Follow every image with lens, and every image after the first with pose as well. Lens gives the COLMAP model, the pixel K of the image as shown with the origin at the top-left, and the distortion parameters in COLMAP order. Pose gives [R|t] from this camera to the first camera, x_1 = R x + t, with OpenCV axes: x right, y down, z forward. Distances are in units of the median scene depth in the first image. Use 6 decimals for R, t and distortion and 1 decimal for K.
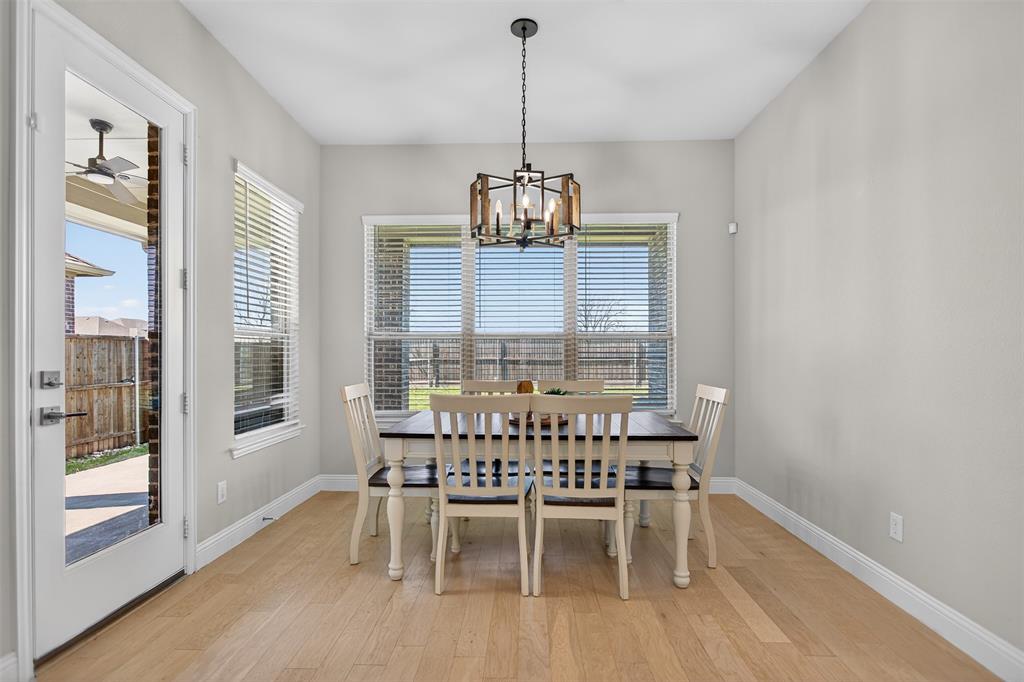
lens RADIAL K [[501.5, 0, 508.3], [0, 501.5, 344.6], [0, 0, 1]] dist [-0.001731, 0.000841]
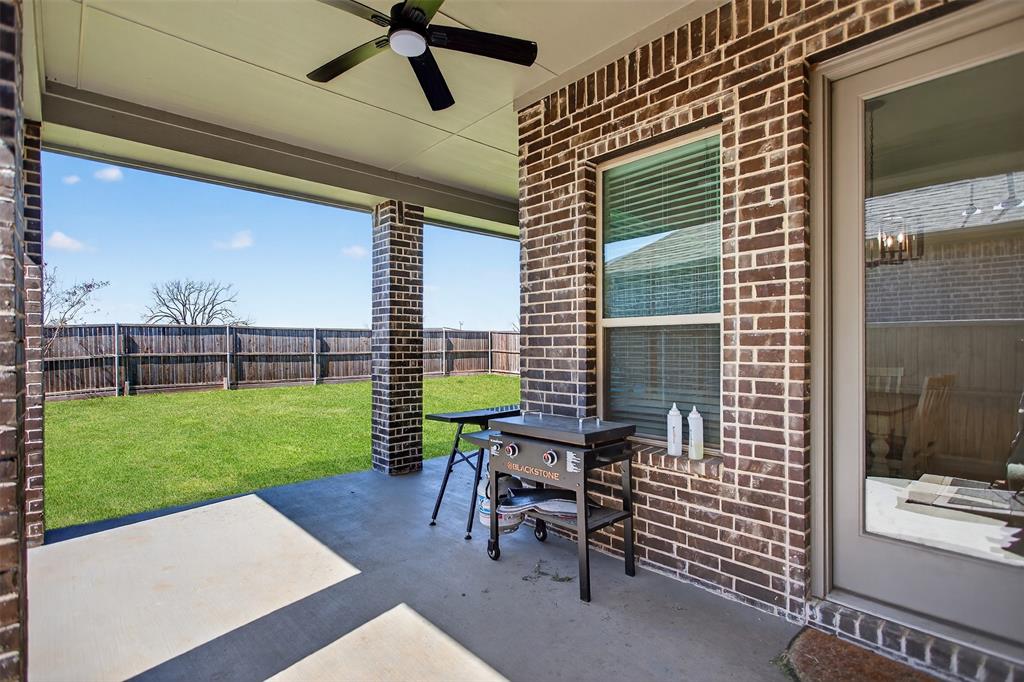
lens RADIAL K [[501.5, 0, 508.3], [0, 501.5, 344.6], [0, 0, 1]] dist [-0.001731, 0.000841]
pose [[0.717829, -0.000173, 0.696220, -0.257248], [-0.007976, 0.999932, 0.008472, 0.002026], [-0.696174, -0.011634, 0.717779, 0.115370]]
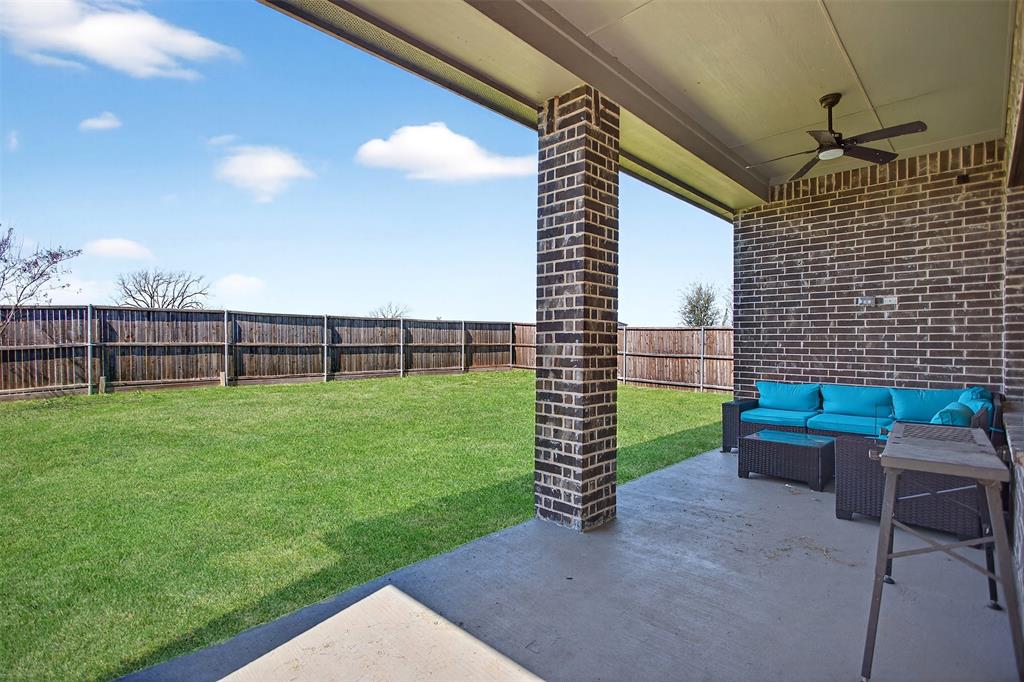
lens RADIAL K [[488.6, 0, 512.0], [0, 488.6, 341.0], [0, 0, 1]] dist [-0.008566, 0.000363]
pose [[0.669944, 0.005615, 0.742390, -0.250527], [-0.016389, 0.999840, 0.007228, 0.012066], [-0.742231, -0.017009, 0.669928, 0.276038]]
